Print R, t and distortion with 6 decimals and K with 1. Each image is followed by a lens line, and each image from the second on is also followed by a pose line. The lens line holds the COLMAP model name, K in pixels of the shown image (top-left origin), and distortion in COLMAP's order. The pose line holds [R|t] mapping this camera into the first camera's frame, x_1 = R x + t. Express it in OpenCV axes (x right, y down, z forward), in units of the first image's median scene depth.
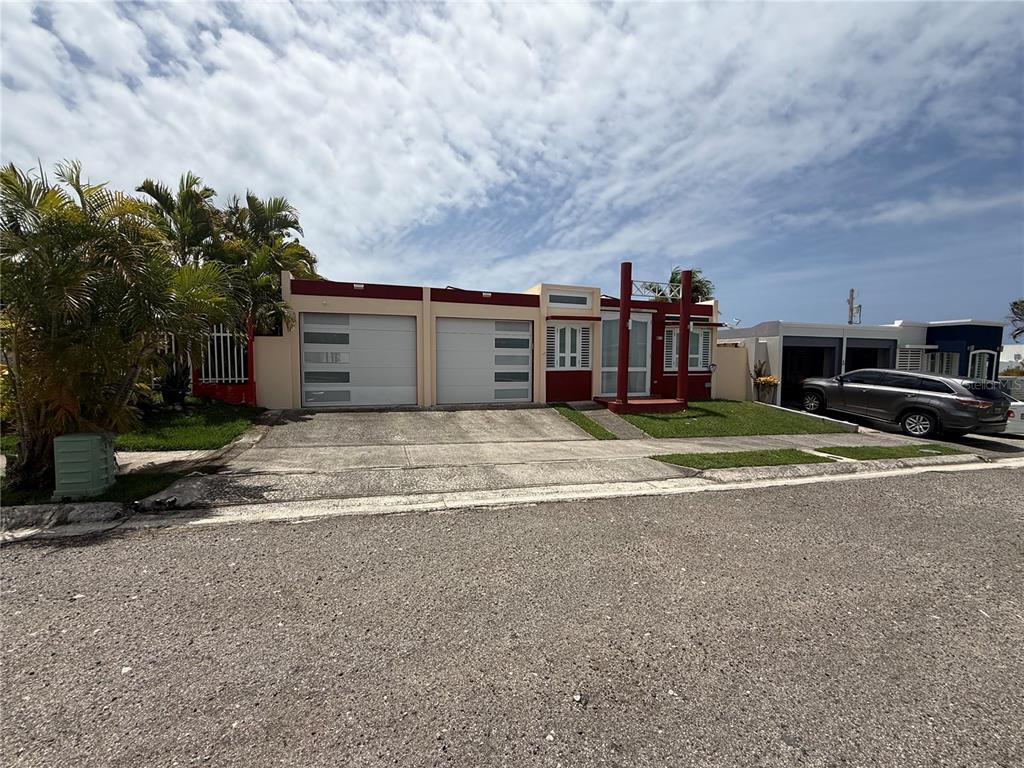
lens RADIAL K [[414.3, 0, 507.6], [0, 414.3, 382.6], [0, 0, 1]] dist [-0.003293, 0.000114]
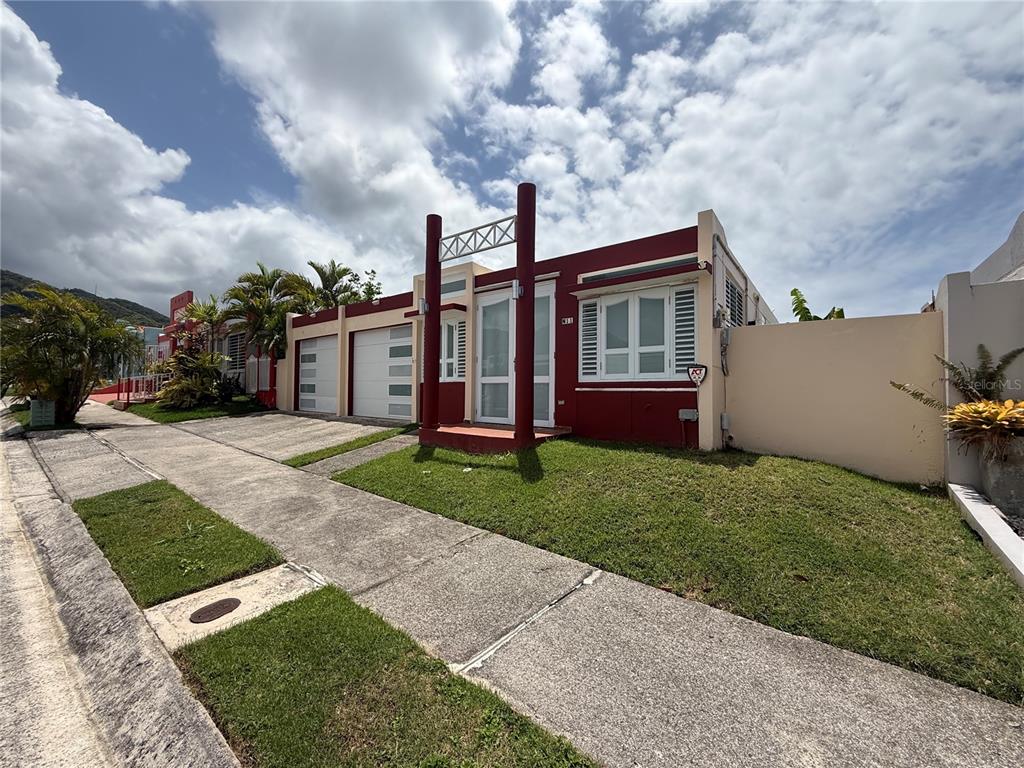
lens RADIAL K [[424.1, 0, 493.1], [0, 424.1, 395.4], [0, 0, 1]] dist [-0.000217, -0.000088]
pose [[0.522933, 0.004270, -0.852363, 0.838360], [-0.060586, 0.997644, -0.032172, 0.014011], [0.850218, 0.068465, 0.521960, 0.677265]]
